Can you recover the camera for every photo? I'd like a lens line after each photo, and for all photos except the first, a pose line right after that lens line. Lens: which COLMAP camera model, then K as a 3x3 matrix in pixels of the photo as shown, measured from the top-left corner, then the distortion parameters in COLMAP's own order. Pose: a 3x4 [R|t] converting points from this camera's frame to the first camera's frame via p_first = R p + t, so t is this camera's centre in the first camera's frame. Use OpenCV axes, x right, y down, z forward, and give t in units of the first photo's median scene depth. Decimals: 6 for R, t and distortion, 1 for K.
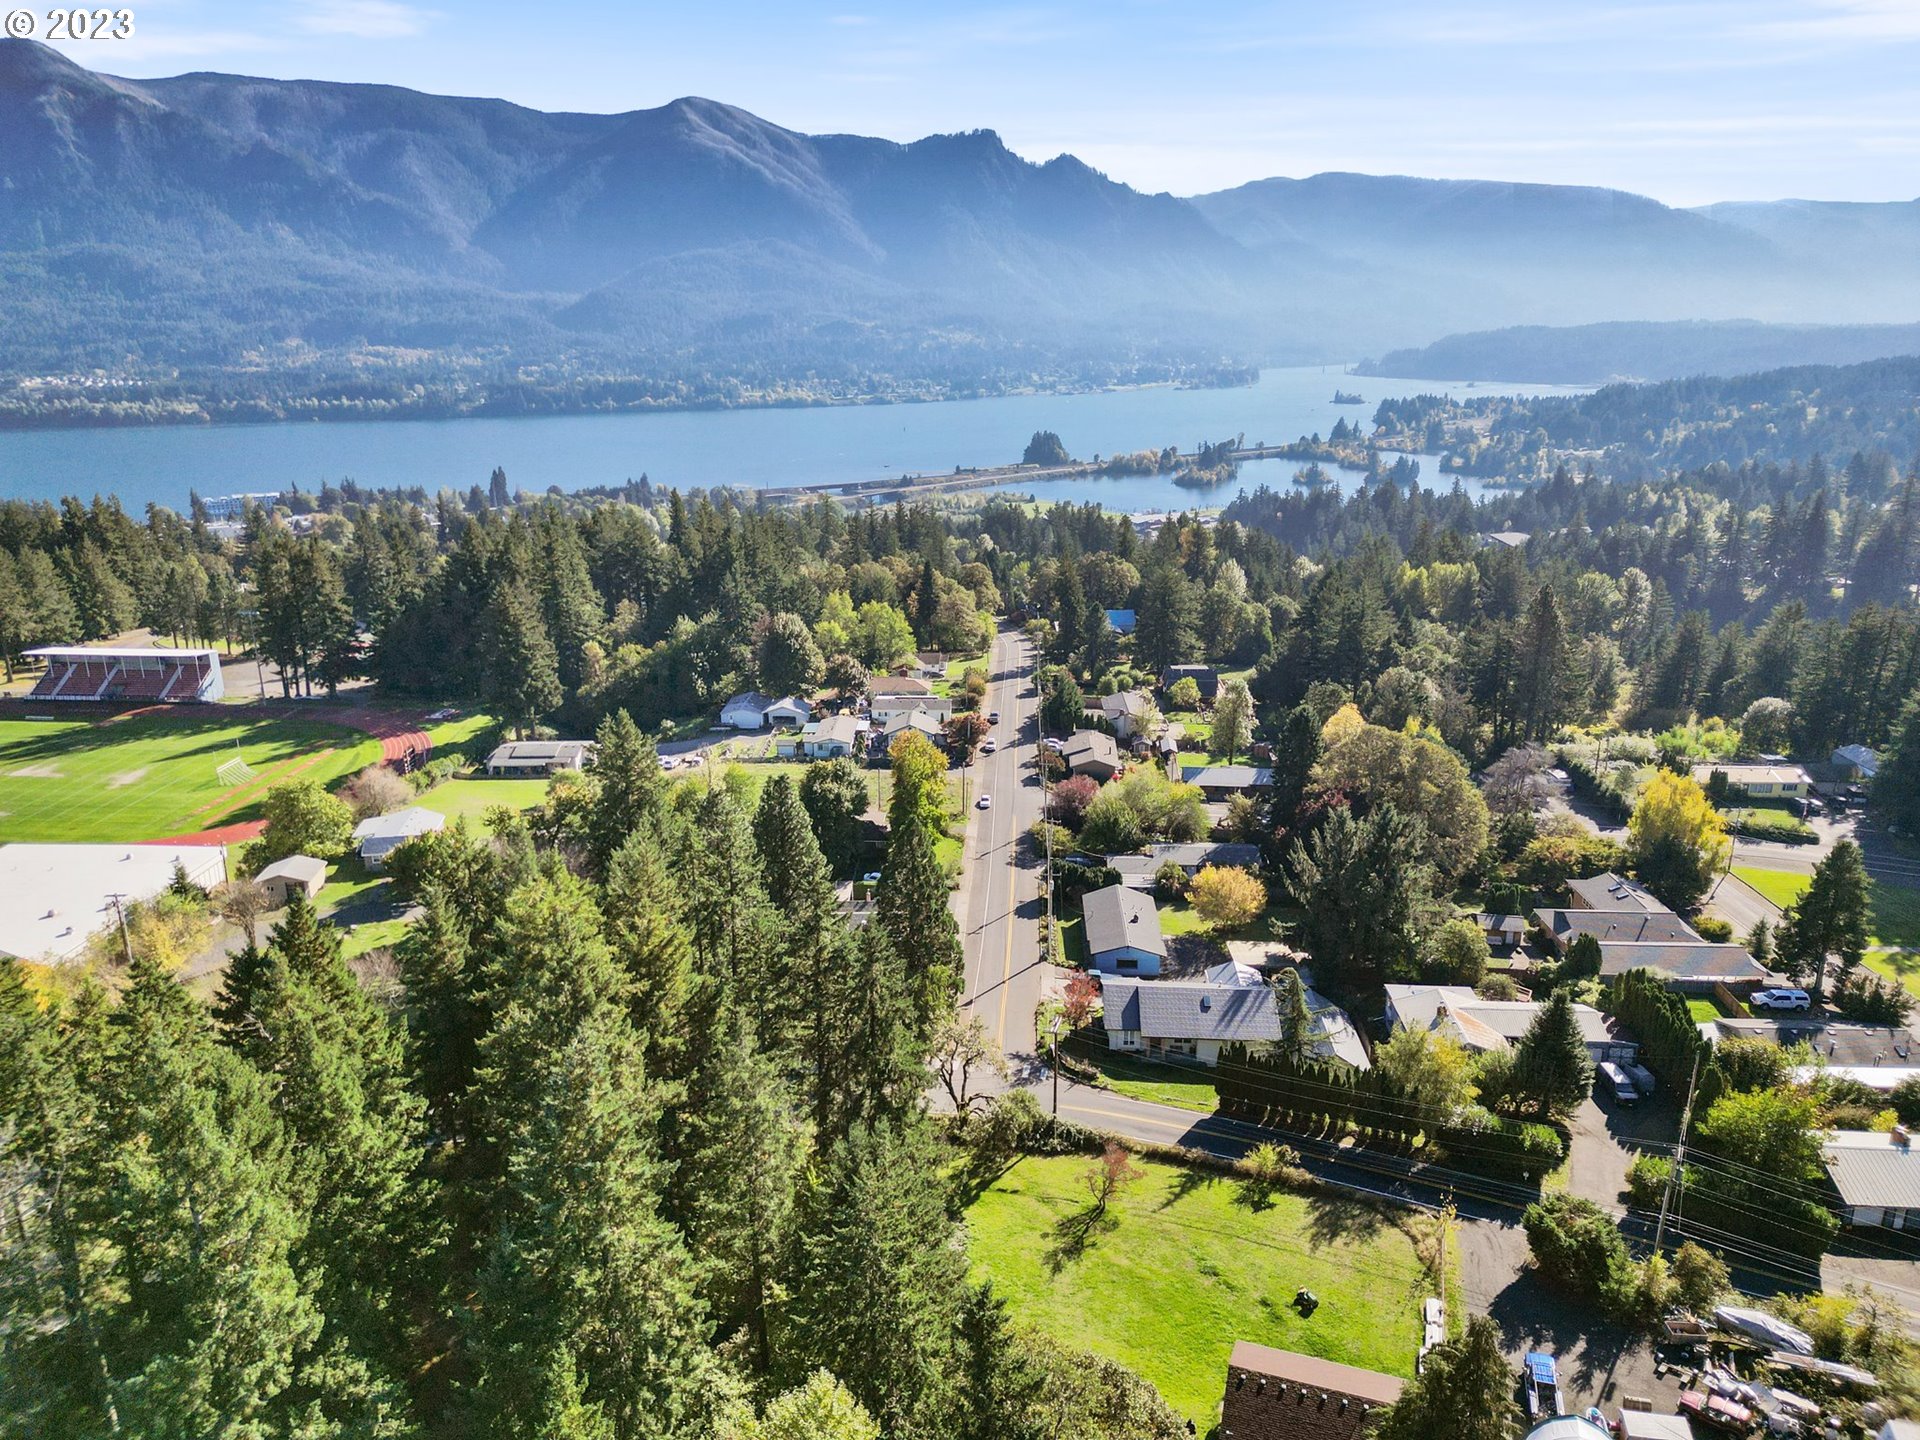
lens RADIAL K [[847.9, 0, 960.0], [0, 847.9, 720.0], [0, 0, 1]] dist [-0.003915, 0.000114]
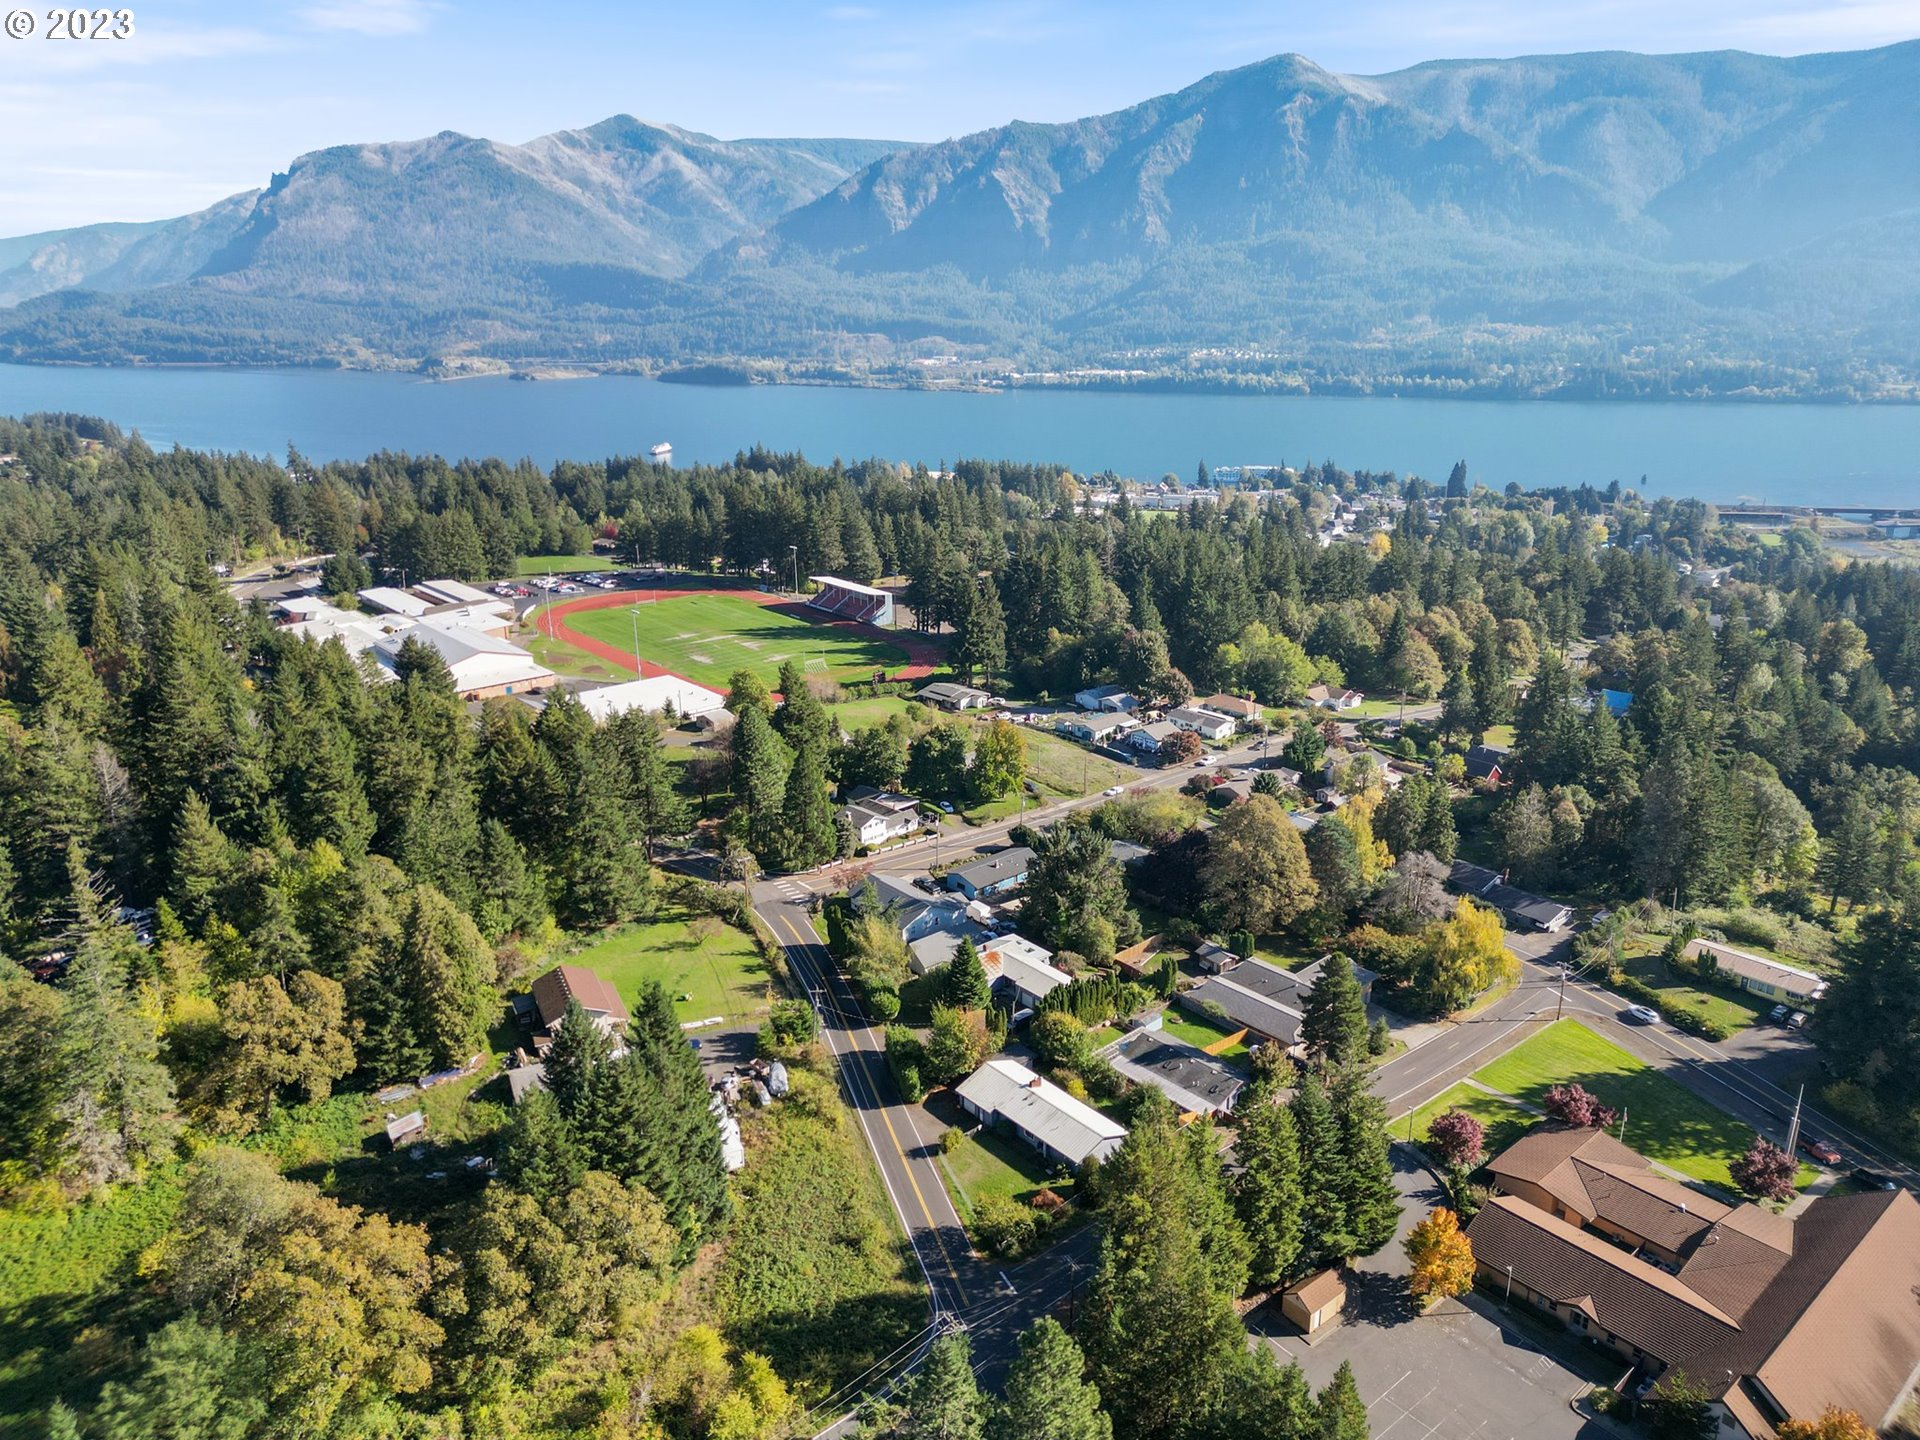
lens RADIAL K [[847.9, 0, 960.0], [0, 847.9, 720.0], [0, 0, 1]] dist [-0.003915, 0.000114]
pose [[0.834288, 0.221065, -0.505069, -0.626381], [-0.229642, 0.972179, 0.046186, 0.107734], [0.501227, 0.077453, 0.861843, -0.131099]]
